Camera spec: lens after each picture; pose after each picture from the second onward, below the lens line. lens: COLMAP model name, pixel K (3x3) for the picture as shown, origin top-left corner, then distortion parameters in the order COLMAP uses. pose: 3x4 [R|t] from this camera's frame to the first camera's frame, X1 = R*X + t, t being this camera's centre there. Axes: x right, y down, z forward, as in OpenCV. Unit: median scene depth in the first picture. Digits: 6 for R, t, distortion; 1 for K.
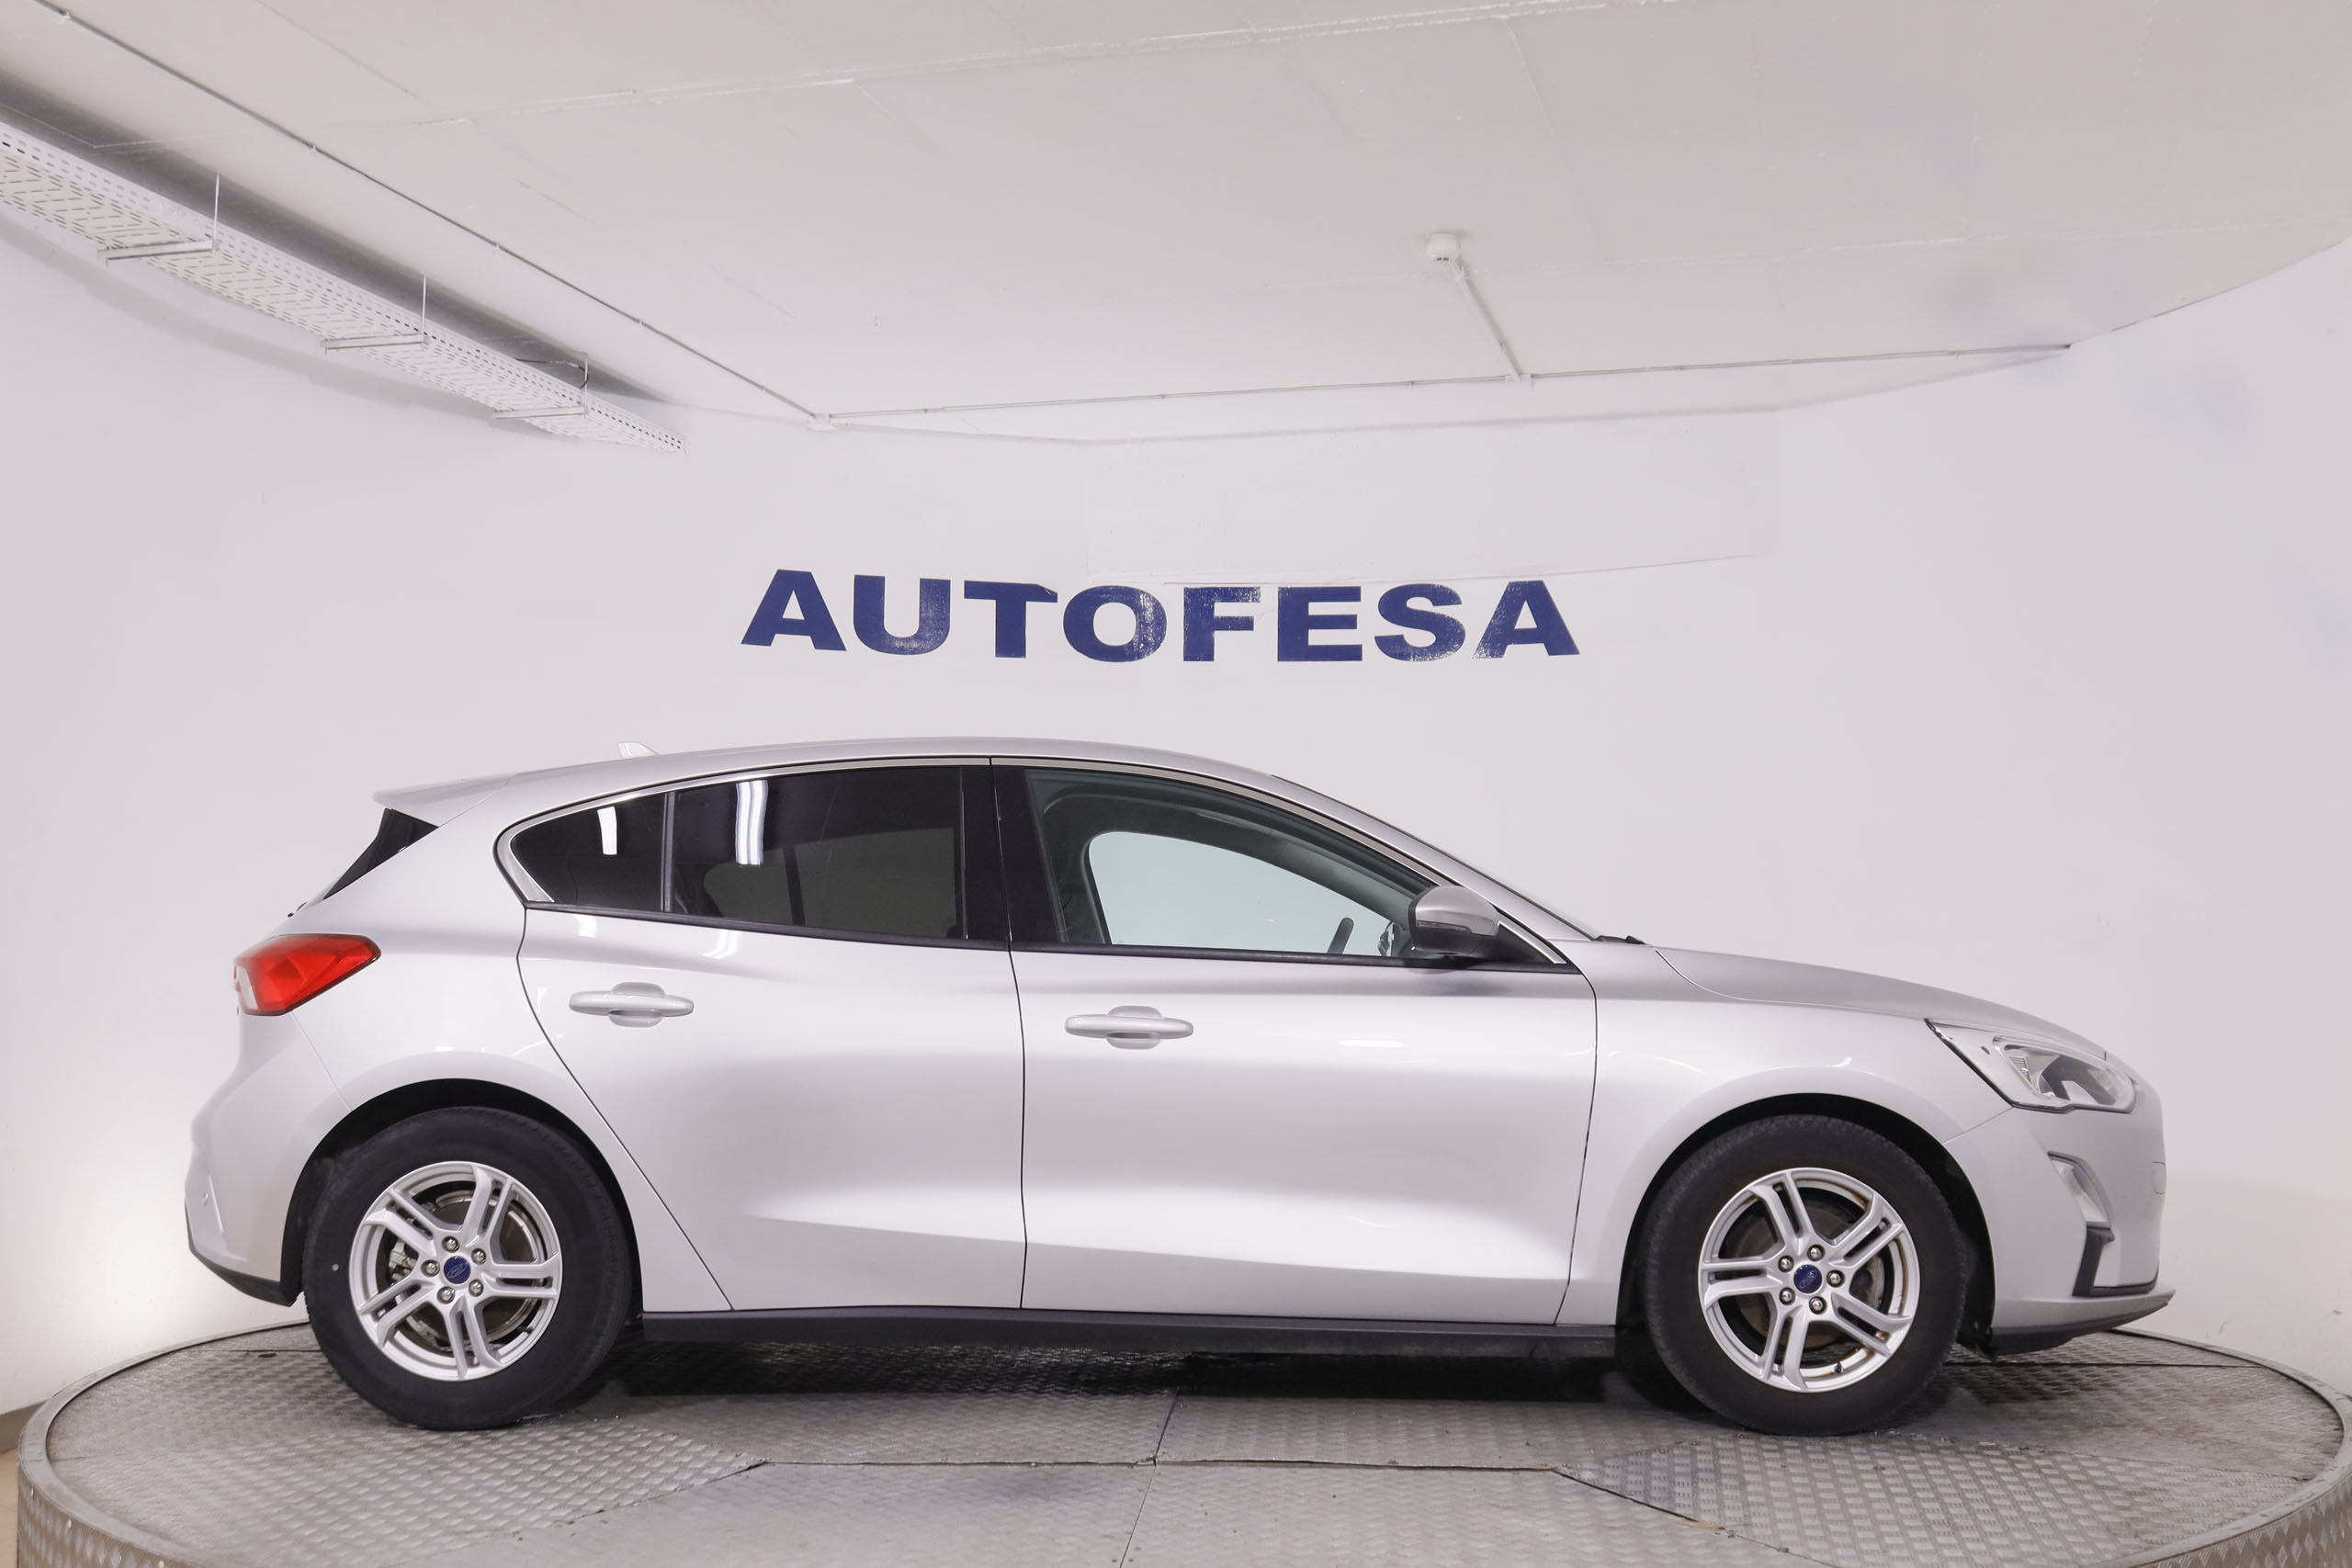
lens RADIAL K [[2641.4, 0, 1180.7], [0, 2641.4, 732.1], [0, 0, 1]] dist [-0.081307, 0.087677]
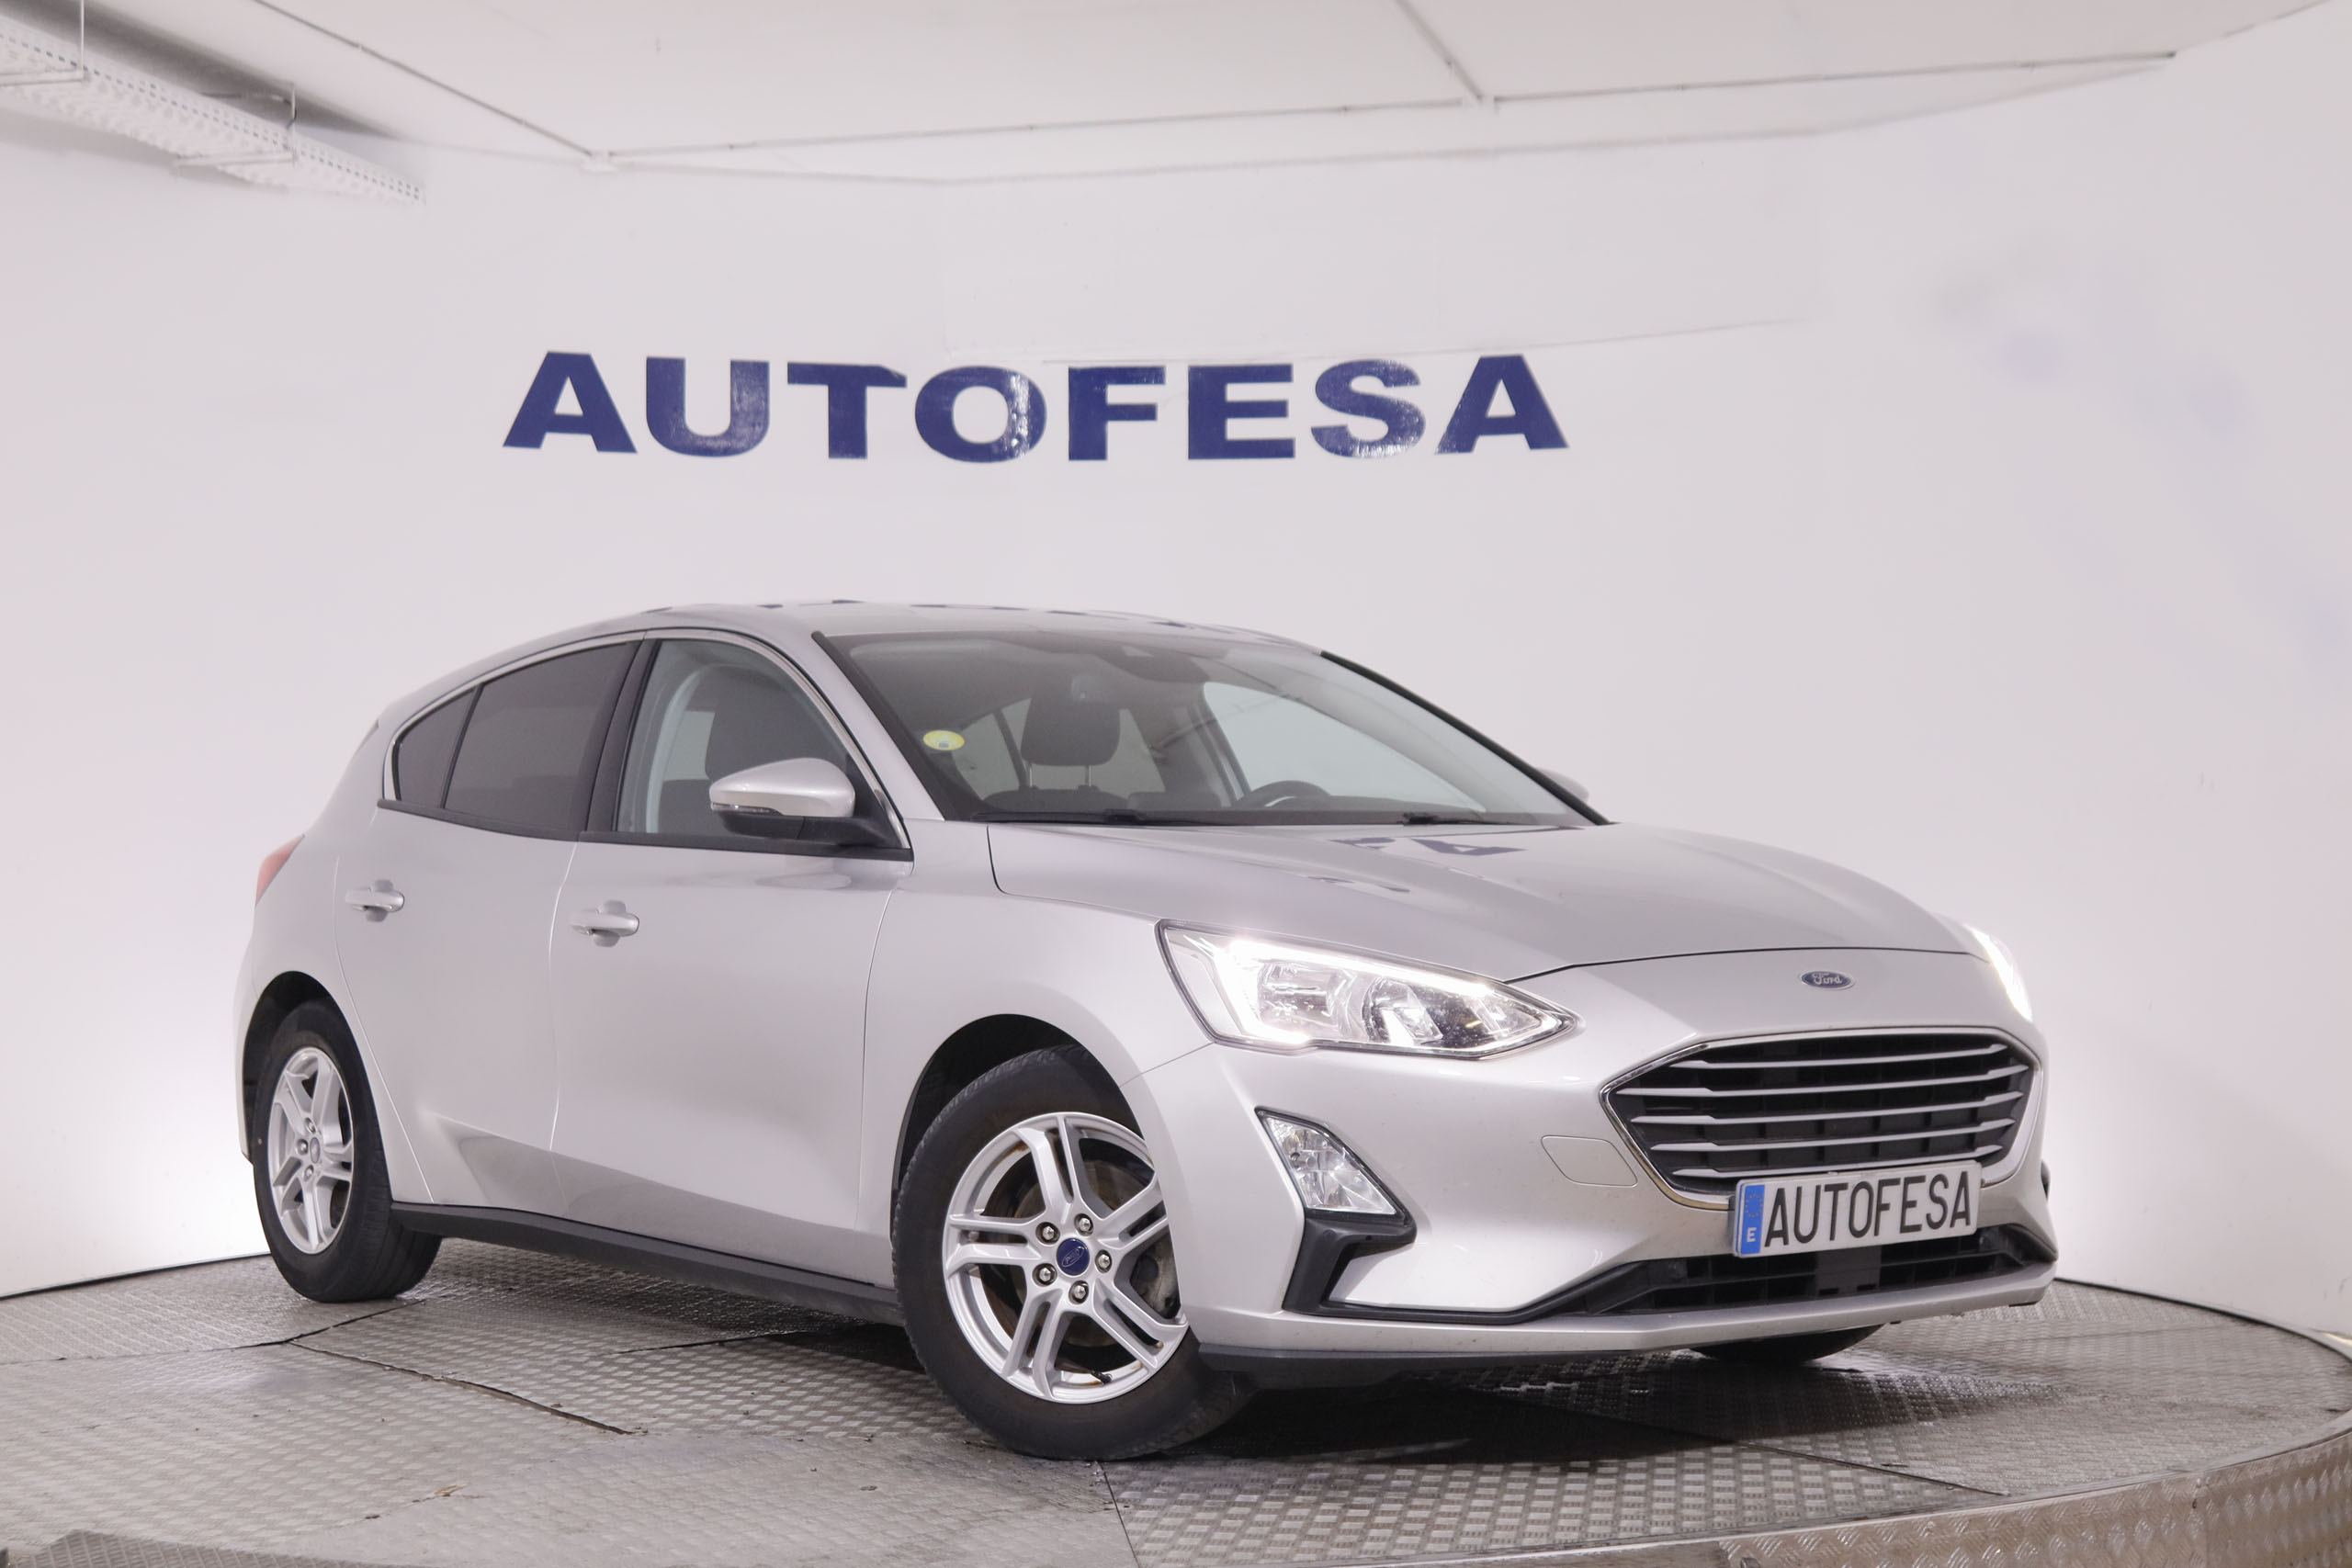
lens RADIAL K [[3710.9, 0, 1168.5], [0, 3710.9, 721.4], [0, 0, 1]] dist [-0.005851, 0.171771]
pose [[0.999945, -0.010446, 0.000137, 0.030776], [0.010422, 0.998387, 0.055817, -0.011154], [-0.000720, -0.055813, 0.998441, -0.110558]]
